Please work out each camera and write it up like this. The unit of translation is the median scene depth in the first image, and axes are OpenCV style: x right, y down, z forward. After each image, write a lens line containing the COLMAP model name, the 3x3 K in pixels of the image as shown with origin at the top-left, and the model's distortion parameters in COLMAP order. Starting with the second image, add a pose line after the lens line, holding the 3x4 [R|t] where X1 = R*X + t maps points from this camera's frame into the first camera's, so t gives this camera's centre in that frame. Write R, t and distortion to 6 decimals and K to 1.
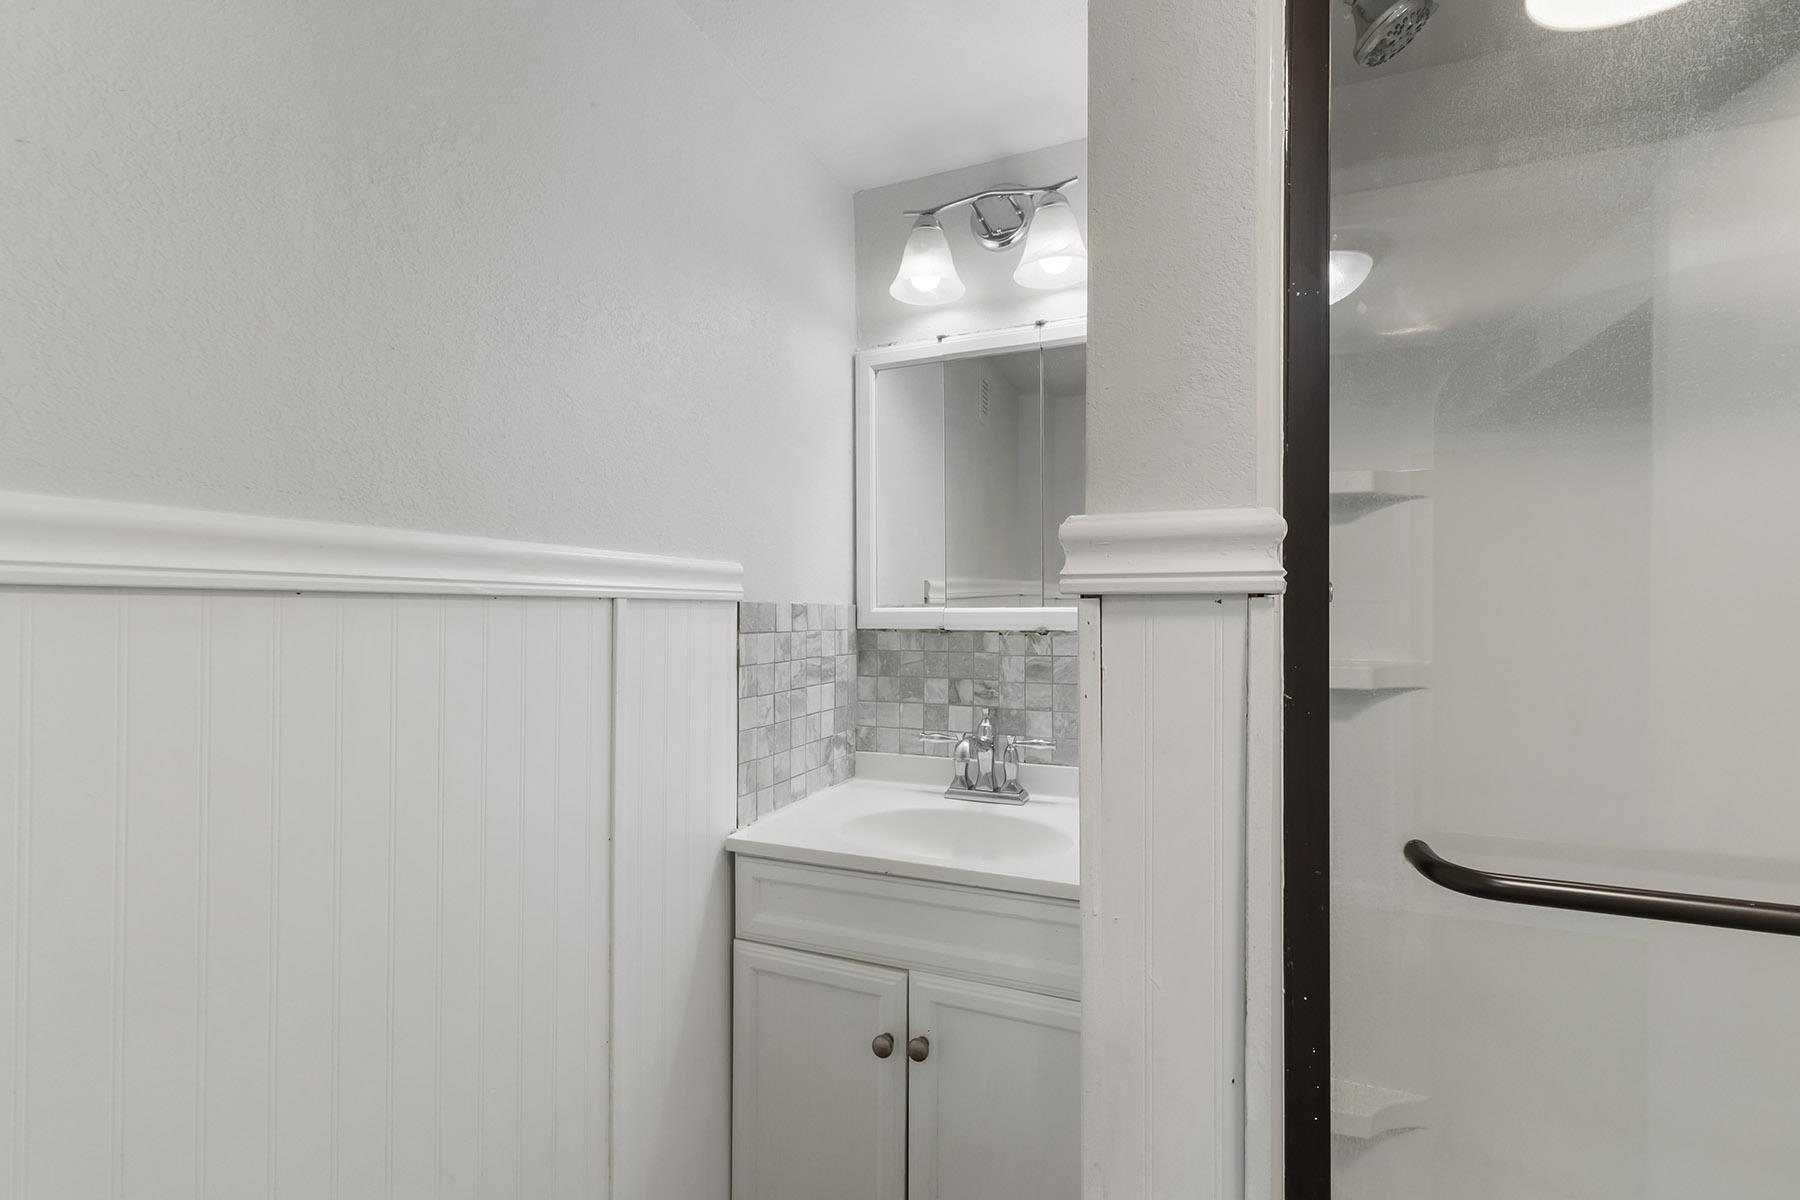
lens RADIAL K [[772.2, 0, 907.4], [0, 772.2, 610.5], [0, 0, 1]] dist [0.010427, -0.002527]
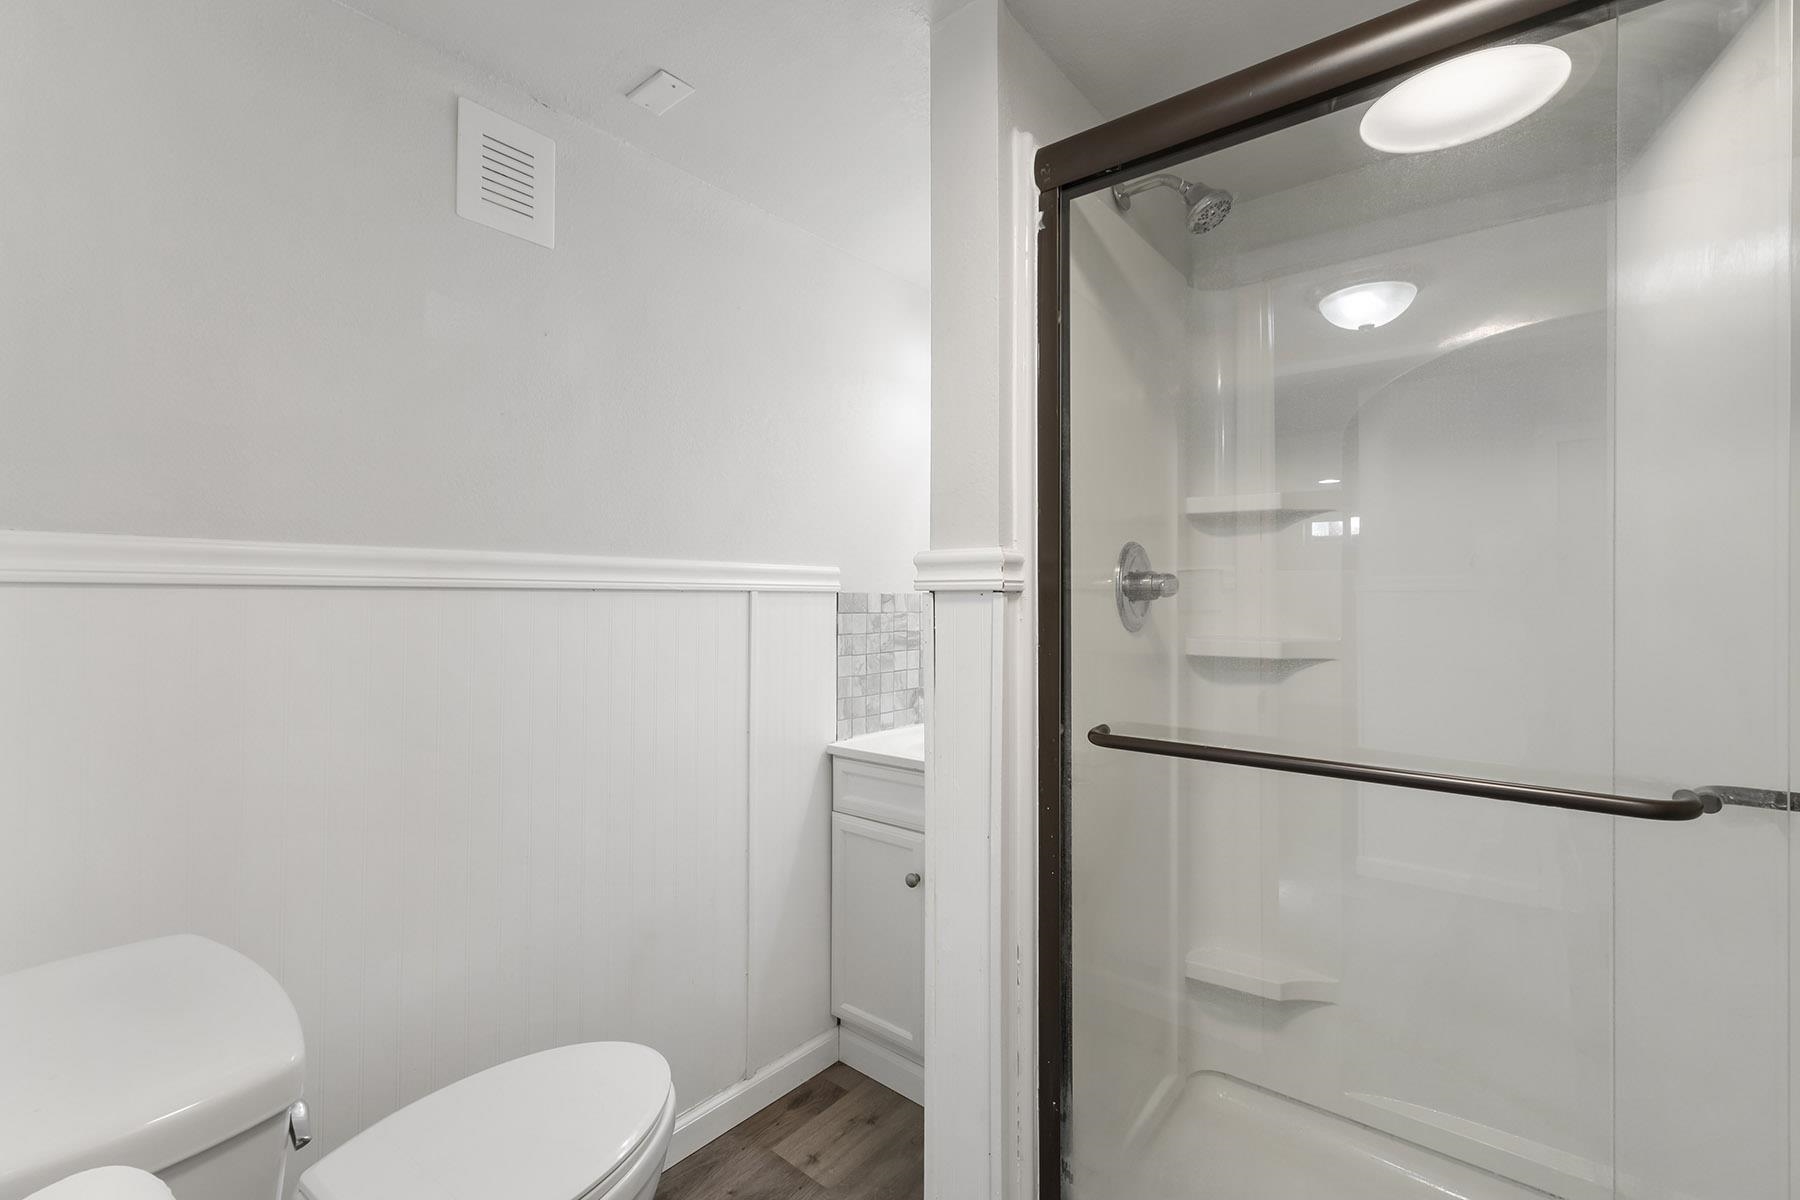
lens RADIAL K [[772.2, 0, 898.1], [0, 772.2, 594.5], [0, 0, 1]] dist [0.010427, -0.002527]
pose [[0.953862, -0.000005, -0.300247, 0.349909], [-0.001240, 0.999991, -0.003958, -0.001432], [0.300244, 0.004148, 0.953853, -0.416099]]
